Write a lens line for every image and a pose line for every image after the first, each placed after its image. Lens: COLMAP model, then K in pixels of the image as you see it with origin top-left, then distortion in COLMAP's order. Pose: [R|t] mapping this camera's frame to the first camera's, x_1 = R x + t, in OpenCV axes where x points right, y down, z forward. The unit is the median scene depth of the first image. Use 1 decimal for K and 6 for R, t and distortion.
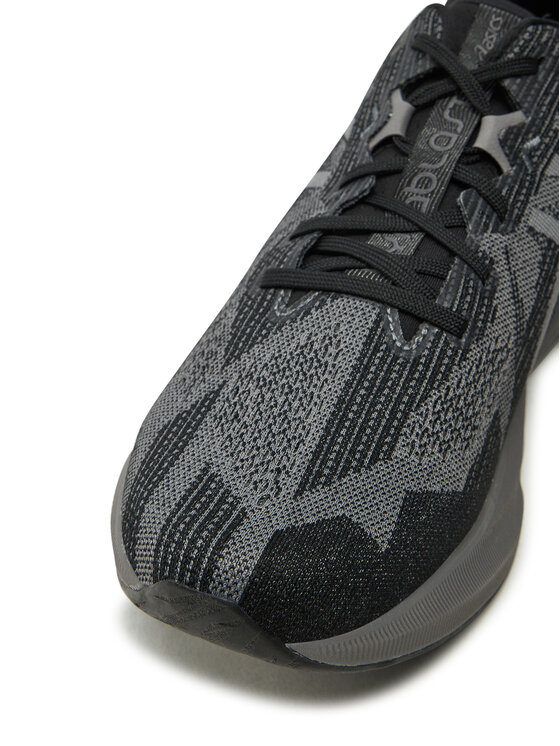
lens RADIAL K [[1049.3, 0, 280.4], [0, 1049.3, 373.0], [0, 0, 1]] dist [-0.108921, 0.000000]
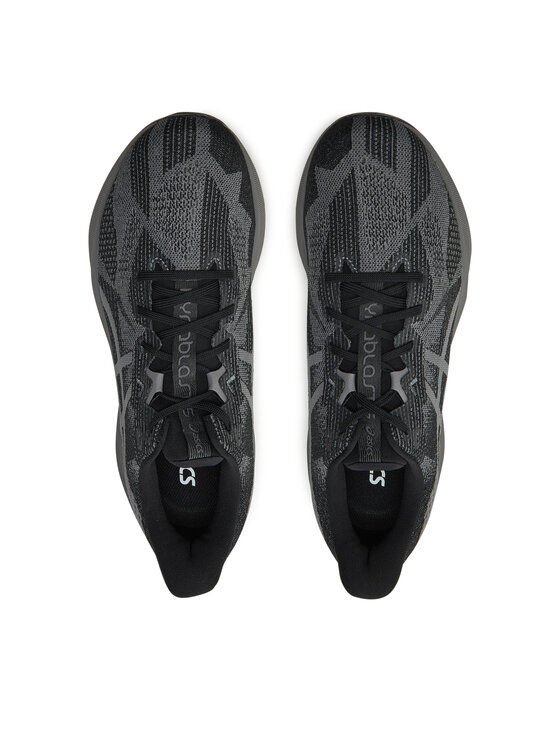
lens RADIAL K [[649.5, 0, 280.4], [0, 649.5, 372.7], [0, 0, 1]] dist [0.004988, 0.000249]
pose [[-0.865105, 0.418447, 0.276576, -0.058104], [-0.213664, -0.806299, 0.551570, -1.044573], [0.453806, 0.418072, 0.786941, -0.127958]]
